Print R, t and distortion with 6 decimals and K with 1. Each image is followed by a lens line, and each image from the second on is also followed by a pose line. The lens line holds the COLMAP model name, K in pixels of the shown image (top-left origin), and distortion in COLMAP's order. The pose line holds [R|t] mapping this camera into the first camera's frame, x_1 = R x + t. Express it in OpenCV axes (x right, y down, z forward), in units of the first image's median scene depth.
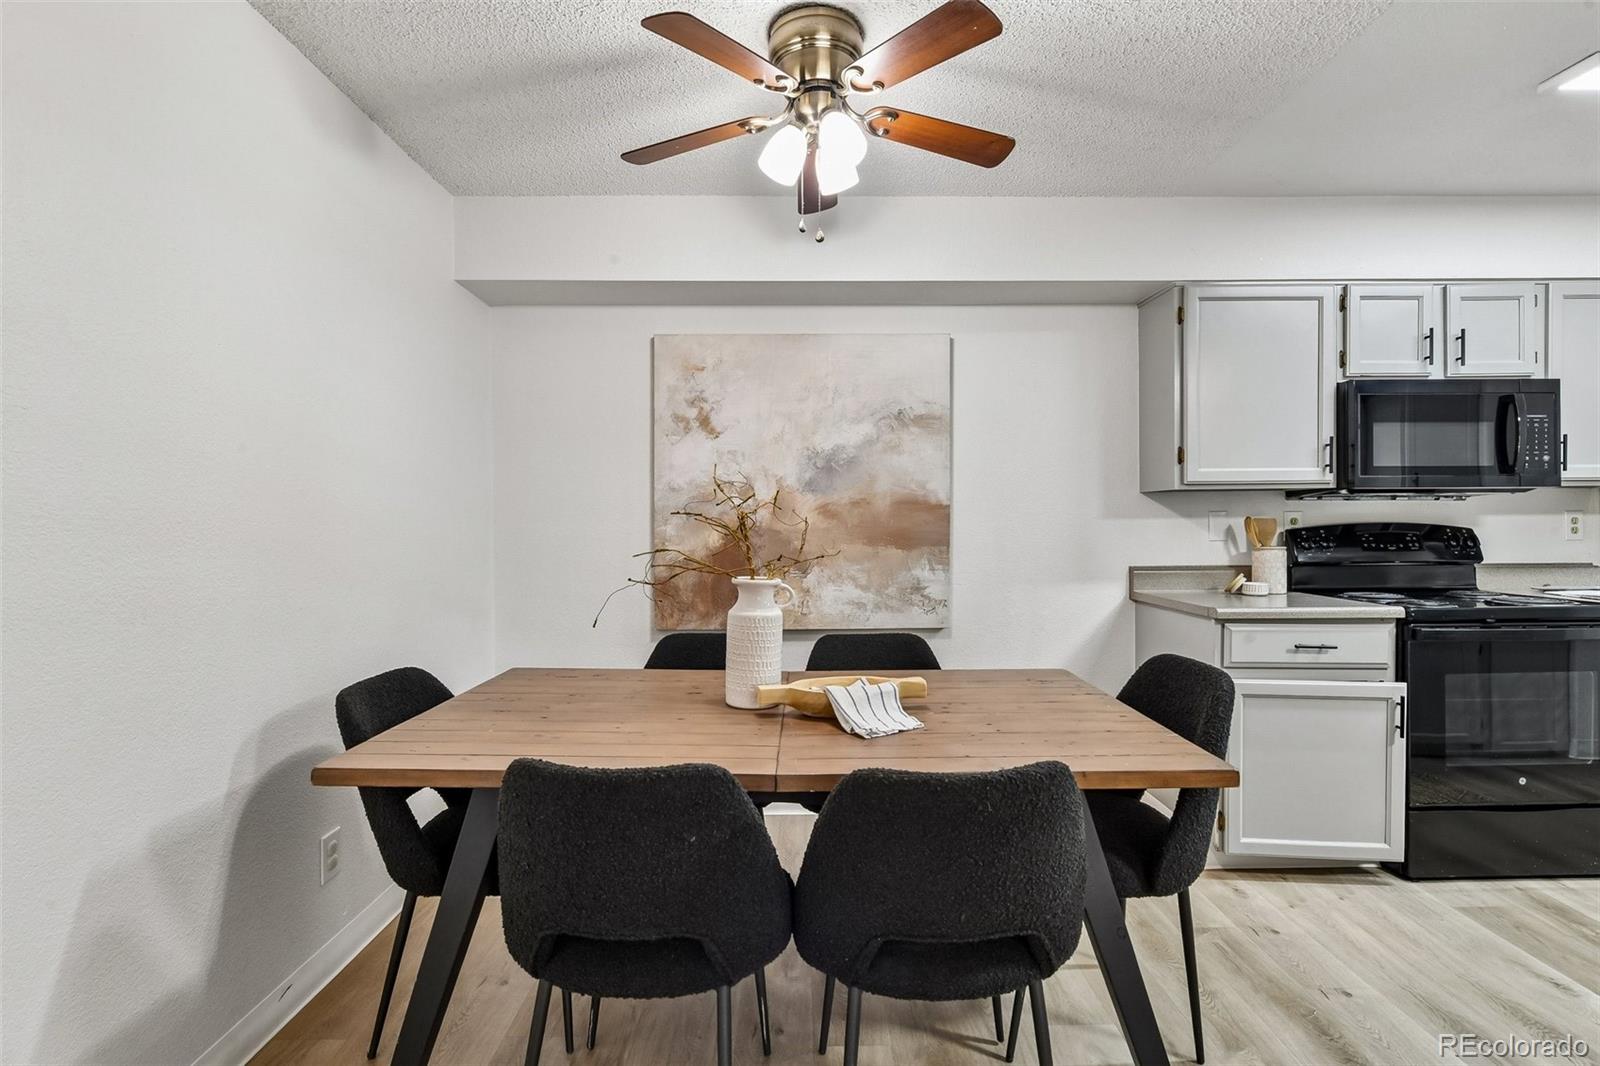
lens RADIAL K [[743.6, 0, 805.2], [0, 743.6, 530.4], [0, 0, 1]] dist [0.001679, -0.003215]
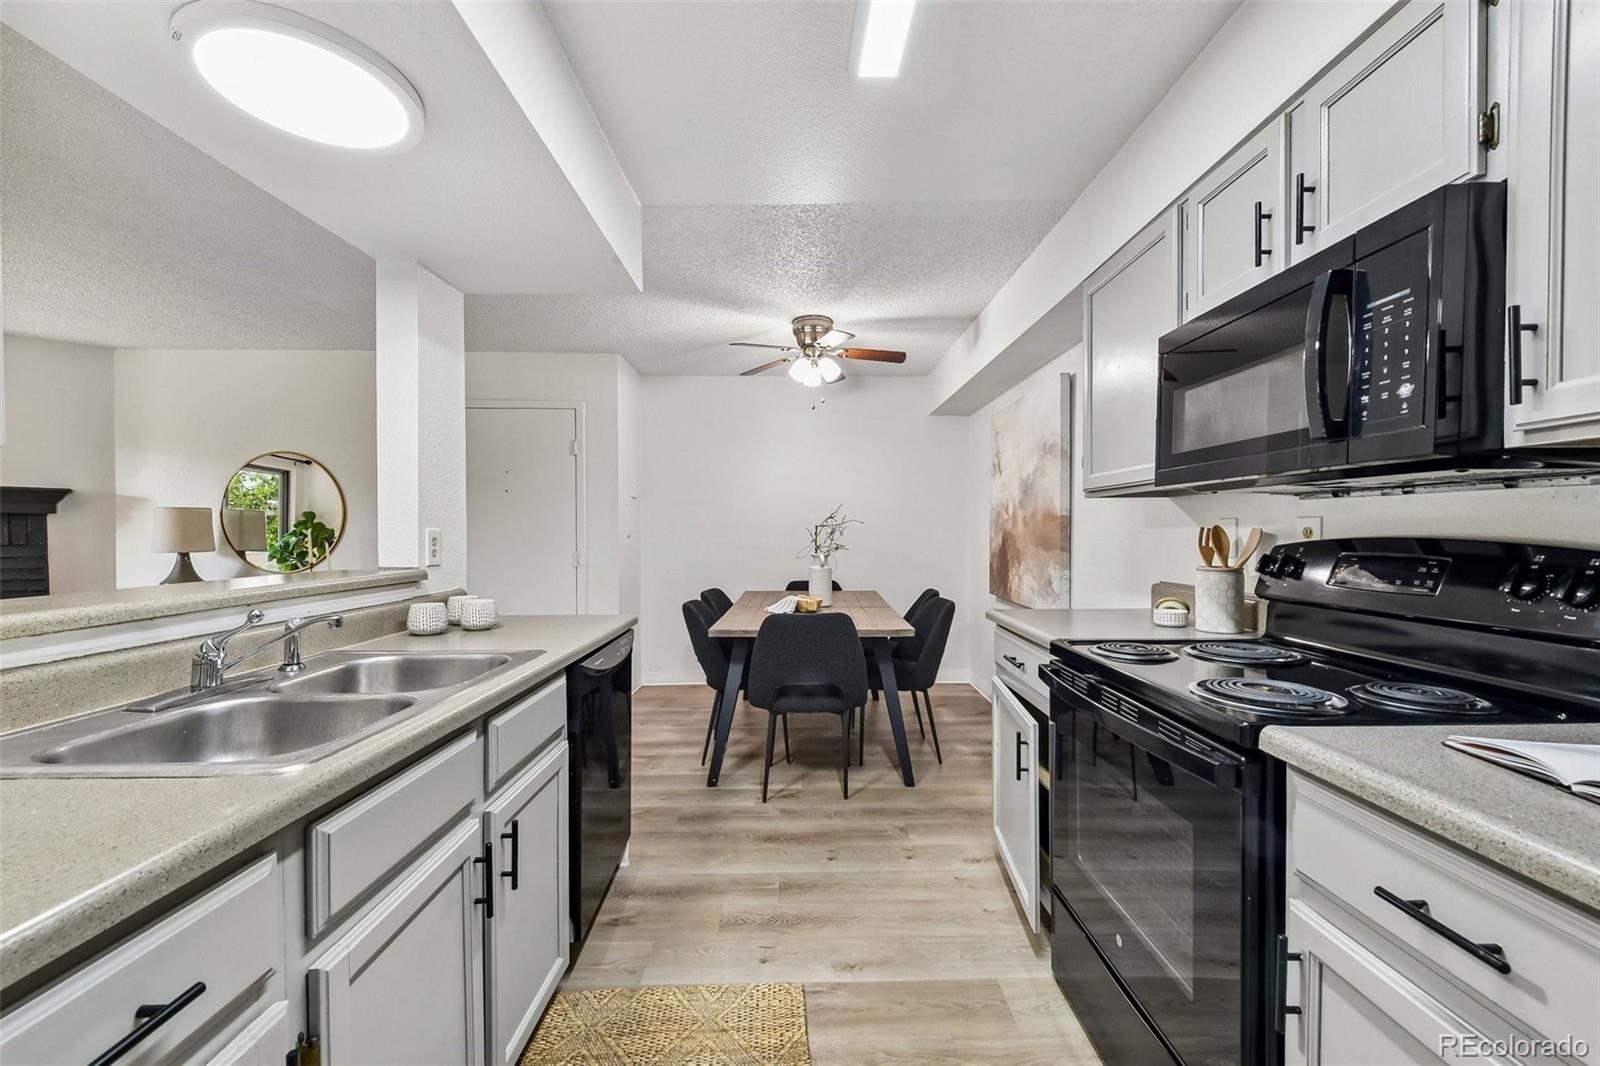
lens RADIAL K [[638.0, 0, 795.7], [0, 638.0, 540.1], [0, 0, 1]] dist [0.009225, -0.001383]
pose [[0.001898, 0.020922, -0.999779, 1.310378], [-0.009567, 0.999736, 0.020903, -0.014648], [0.999952, 0.009526, 0.002097, 0.619285]]
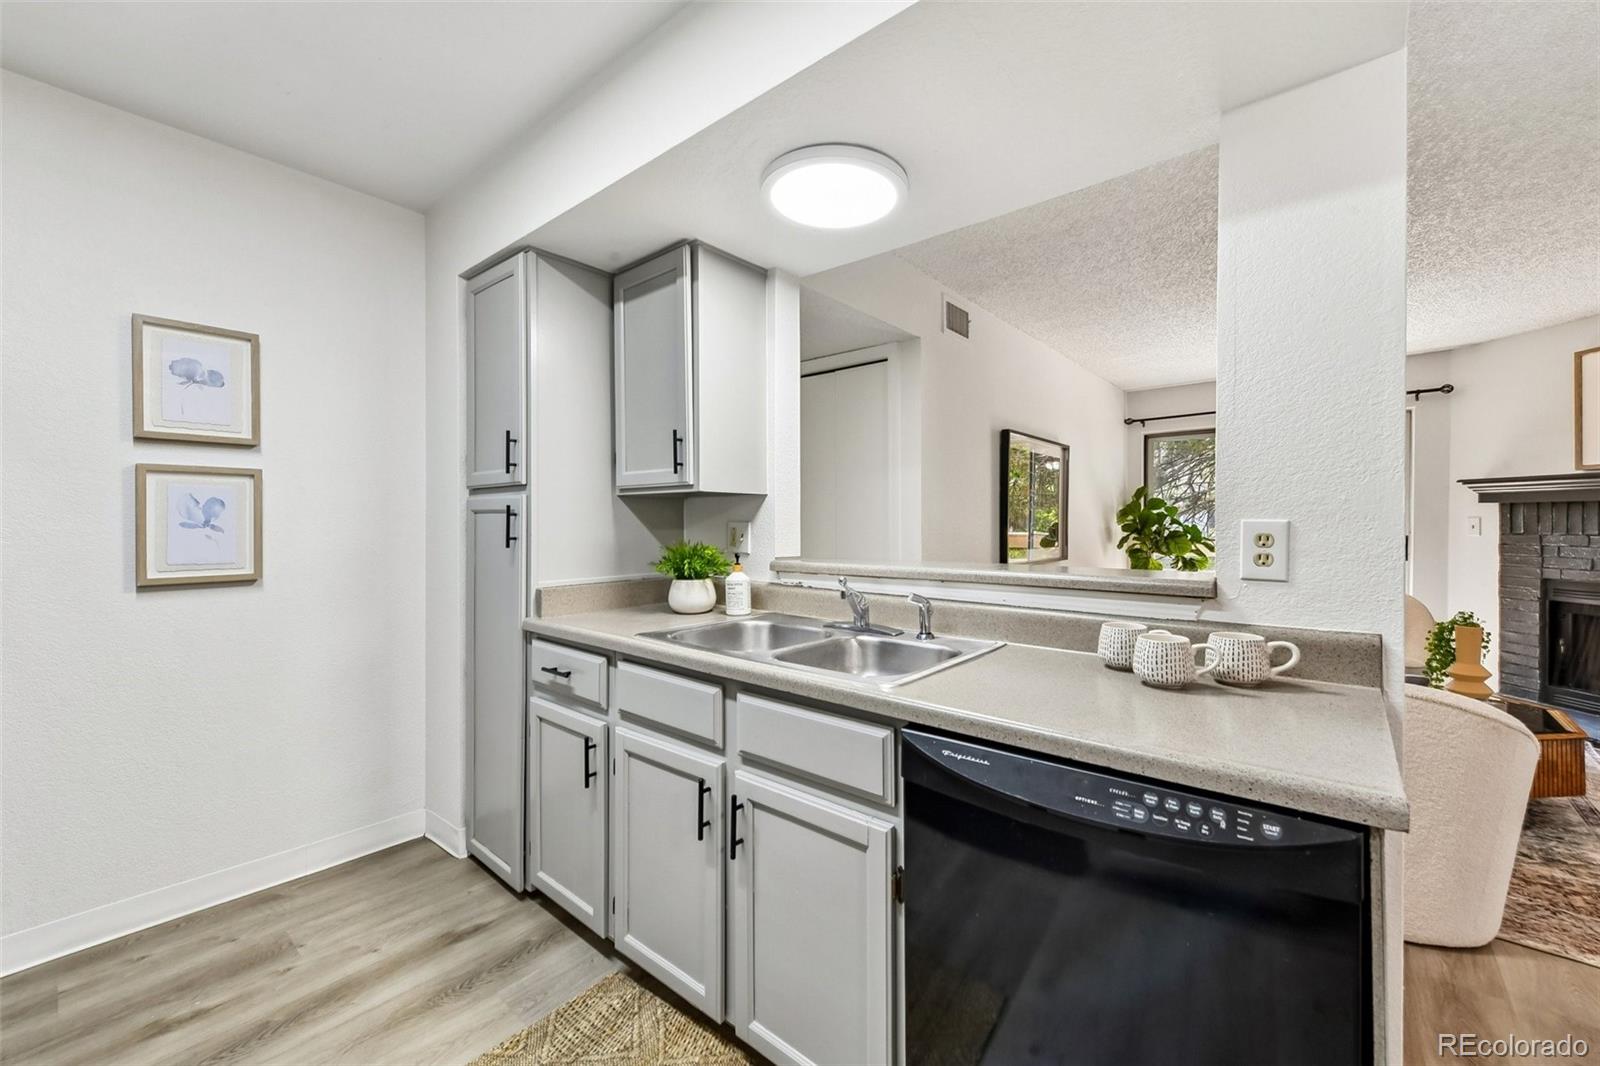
lens RADIAL K [[638.0, 0, 809.2], [0, 638.0, 525.0], [0, 0, 1]] dist [0.009225, -0.001383]
pose [[-0.757376, 0.001917, 0.652977, 0.493635], [0.012514, 0.999855, 0.011579, -0.013999], [-0.652860, 0.016941, -0.757289, 0.754078]]
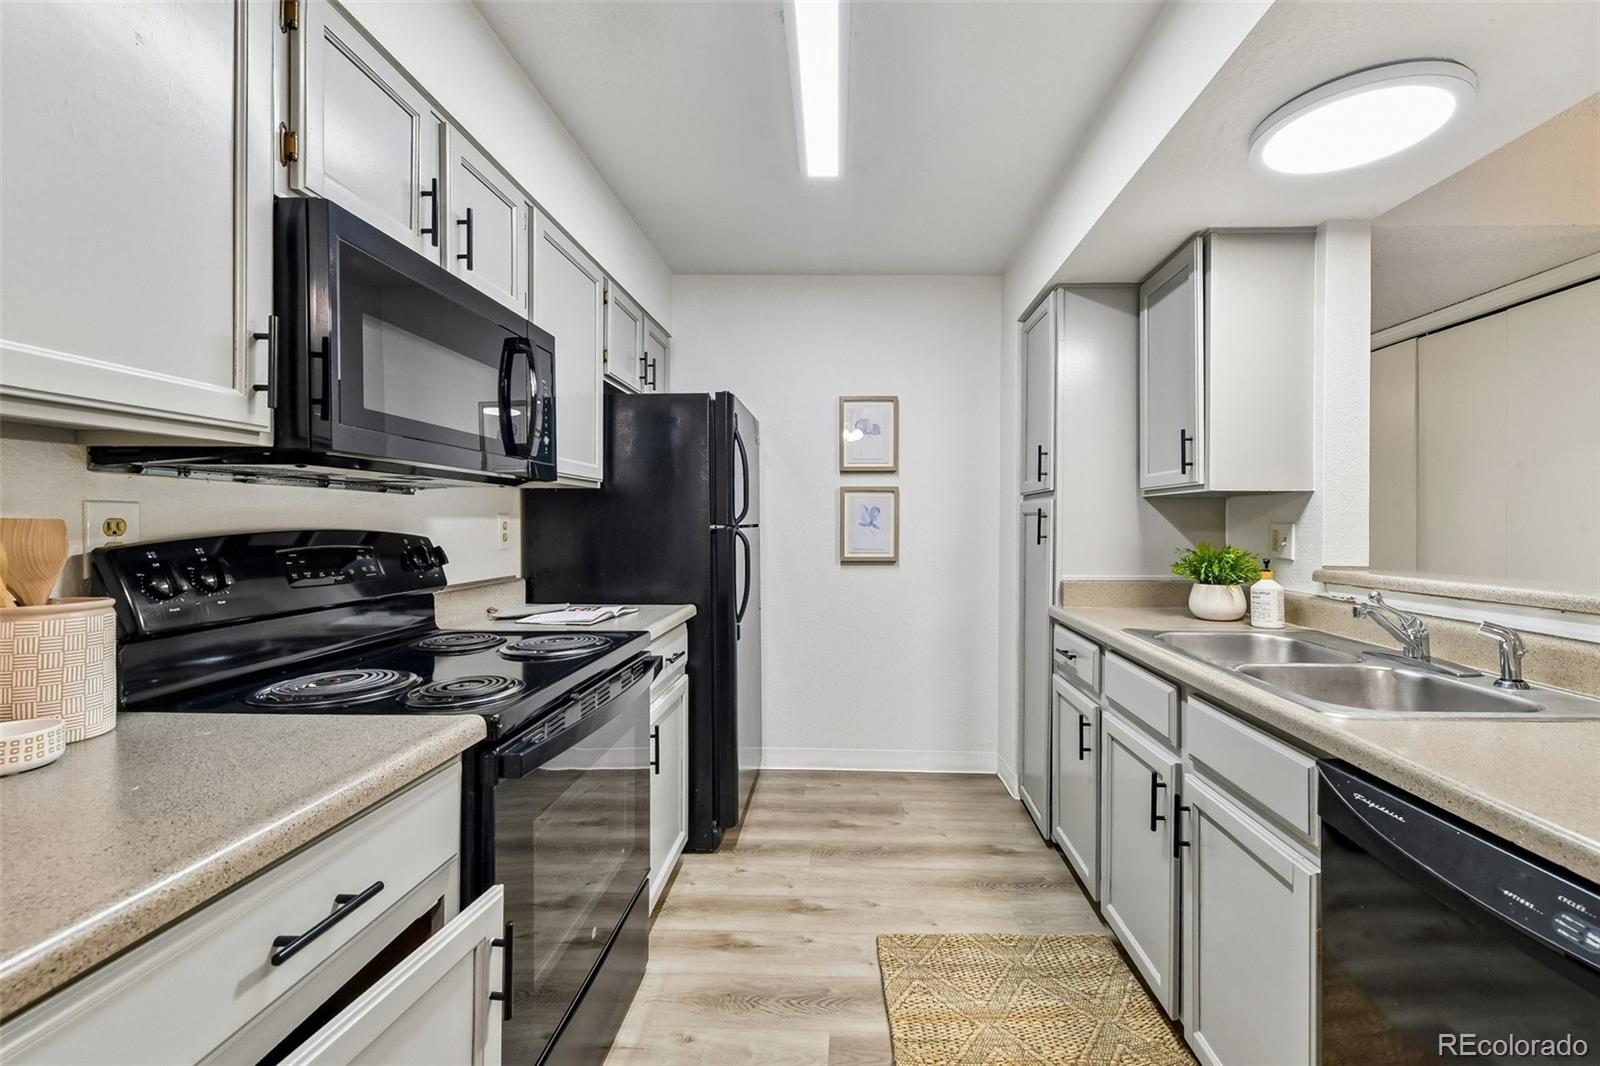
lens RADIAL K [[638.0, 0, 845.1], [0, 638.0, 530.9], [0, 0, 1]] dist [0.009225, -0.001383]
pose [[0.021643, -0.006840, 0.999742, 0.357918], [0.008045, 0.999945, 0.006667, -0.010059], [-0.999733, 0.007899, 0.021697, 0.666151]]
